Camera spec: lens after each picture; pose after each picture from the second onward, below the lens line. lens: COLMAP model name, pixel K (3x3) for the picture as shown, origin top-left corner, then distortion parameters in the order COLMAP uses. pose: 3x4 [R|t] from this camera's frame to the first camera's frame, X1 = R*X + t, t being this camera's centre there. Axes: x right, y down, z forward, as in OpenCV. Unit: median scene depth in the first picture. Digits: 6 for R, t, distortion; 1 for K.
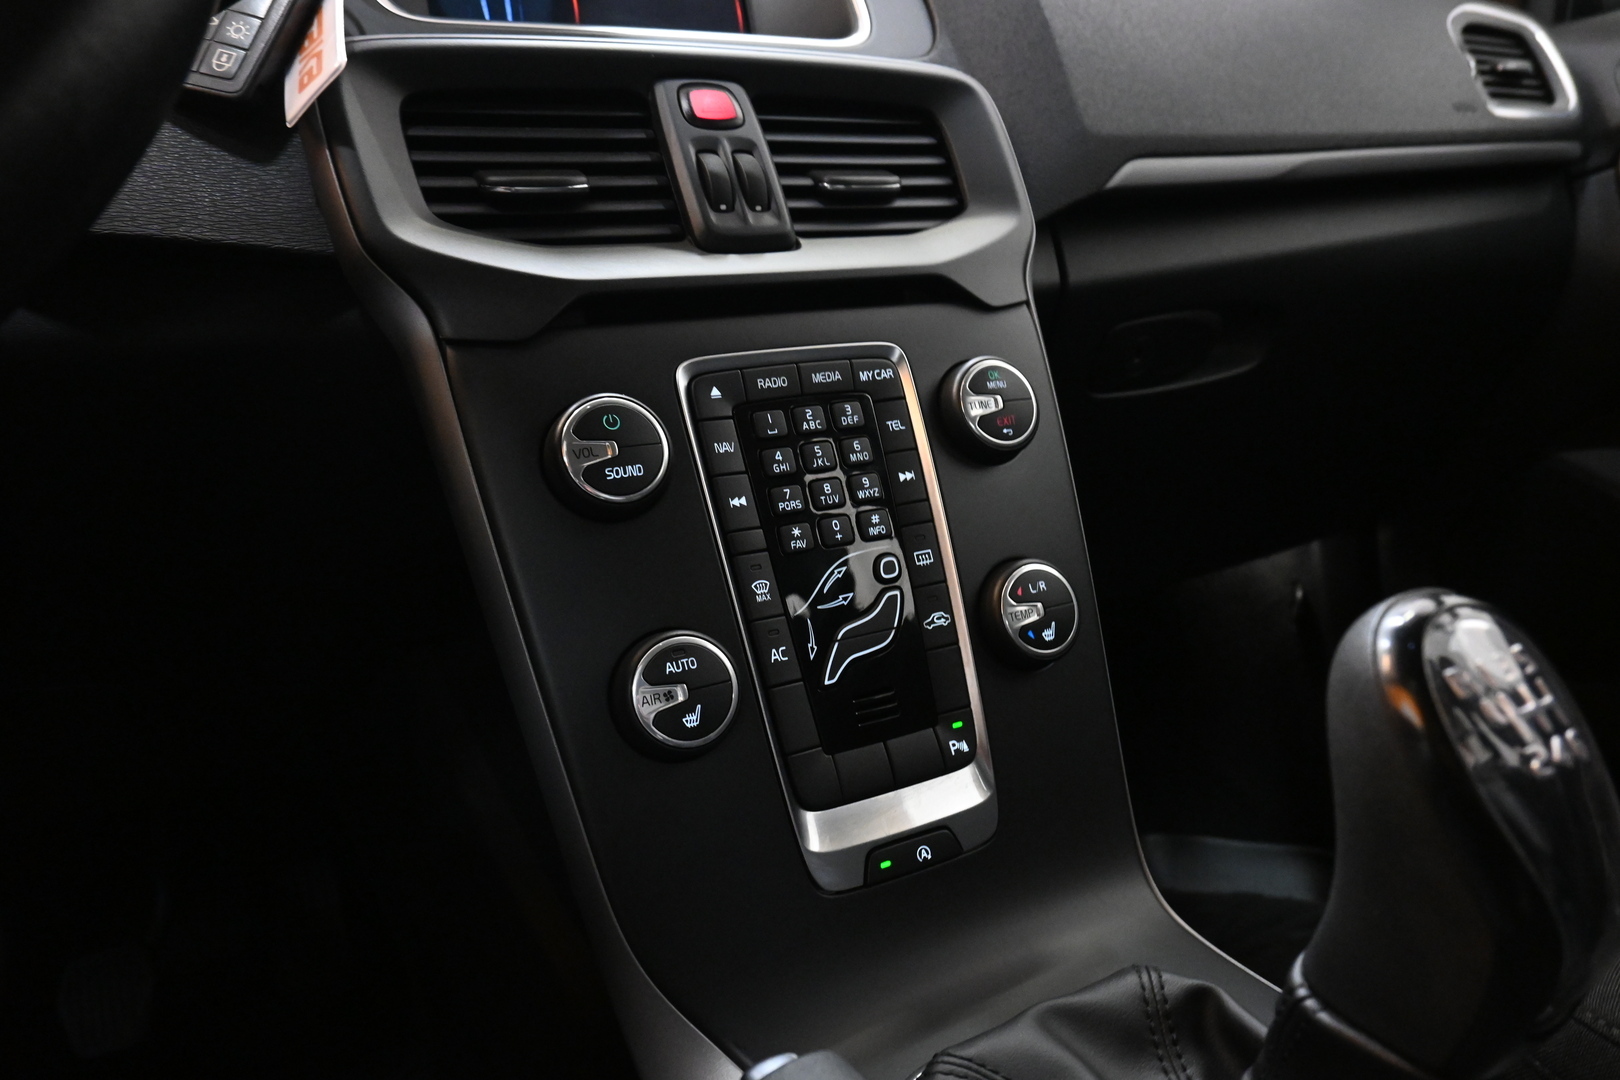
lens RADIAL K [[1108.4, 0, 810.0], [0, 1108.4, 540.0], [0, 0, 1]] dist [-0.004044, -0.003910]
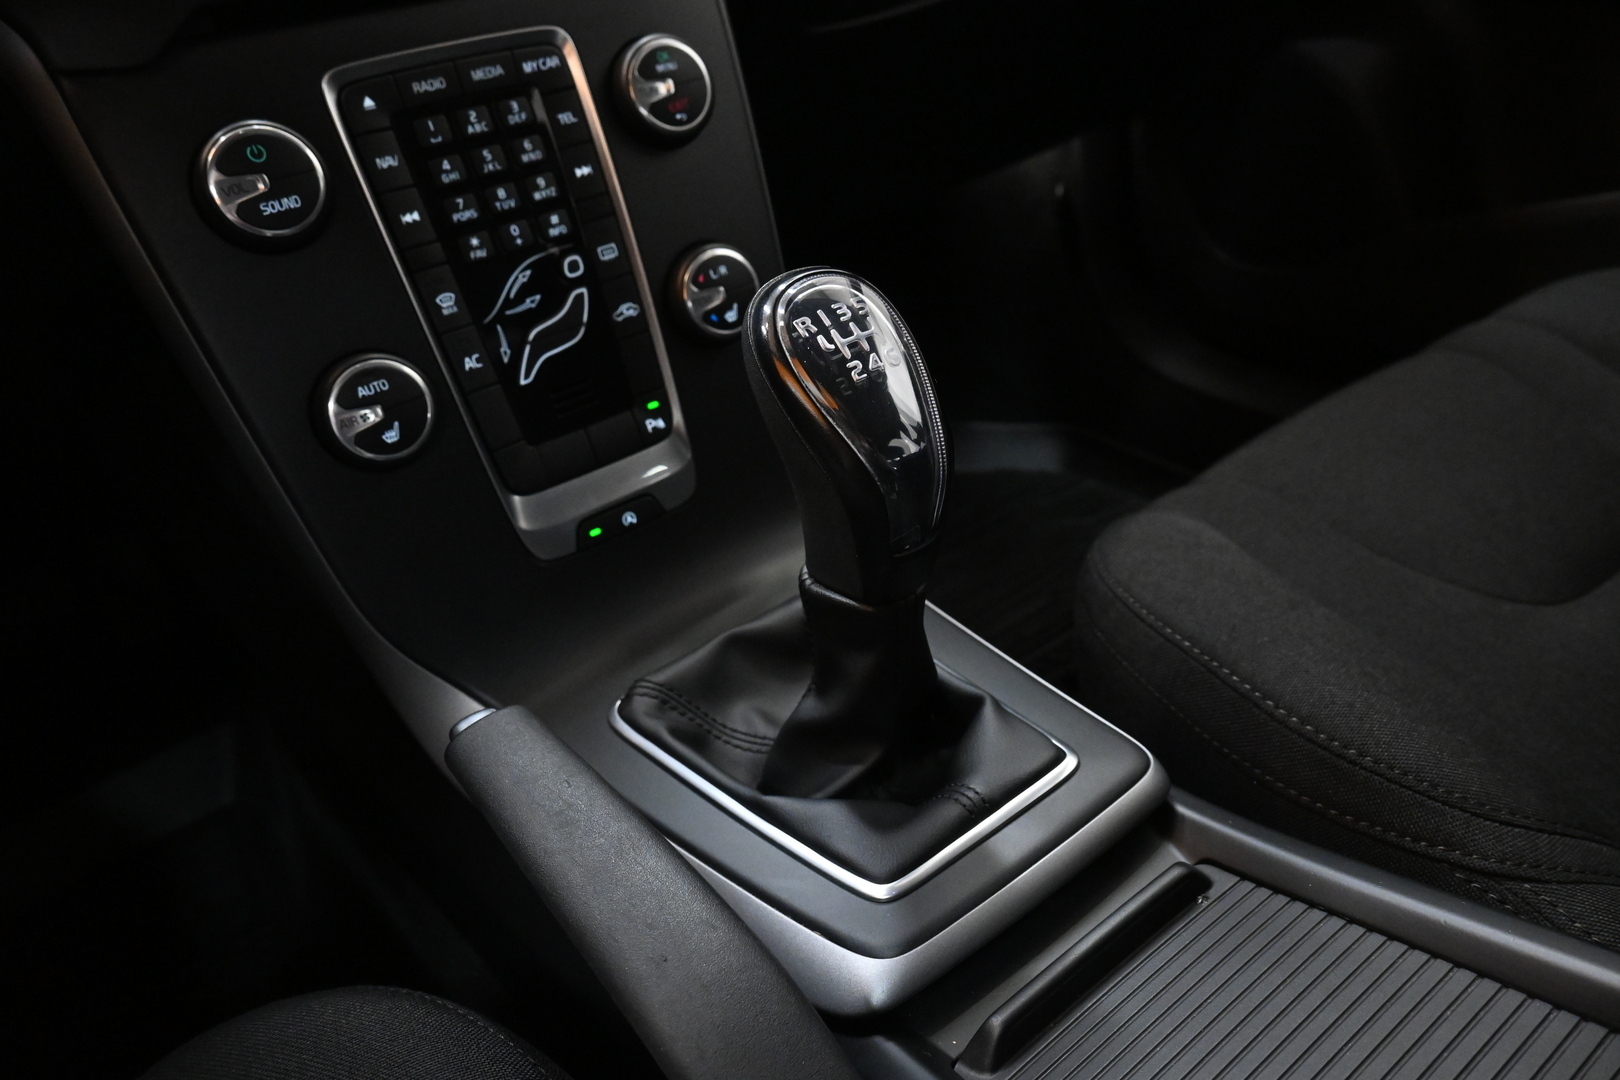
lens RADIAL K [[1108.4, 0, 810.0], [0, 1108.4, 540.0], [0, 0, 1]] dist [-0.004044, -0.003910]
pose [[0.989028, -0.096264, 0.112054, 0.153931], [0.047458, 0.925369, 0.376086, -0.122997], [-0.139895, -0.366642, 0.919784, -0.105428]]
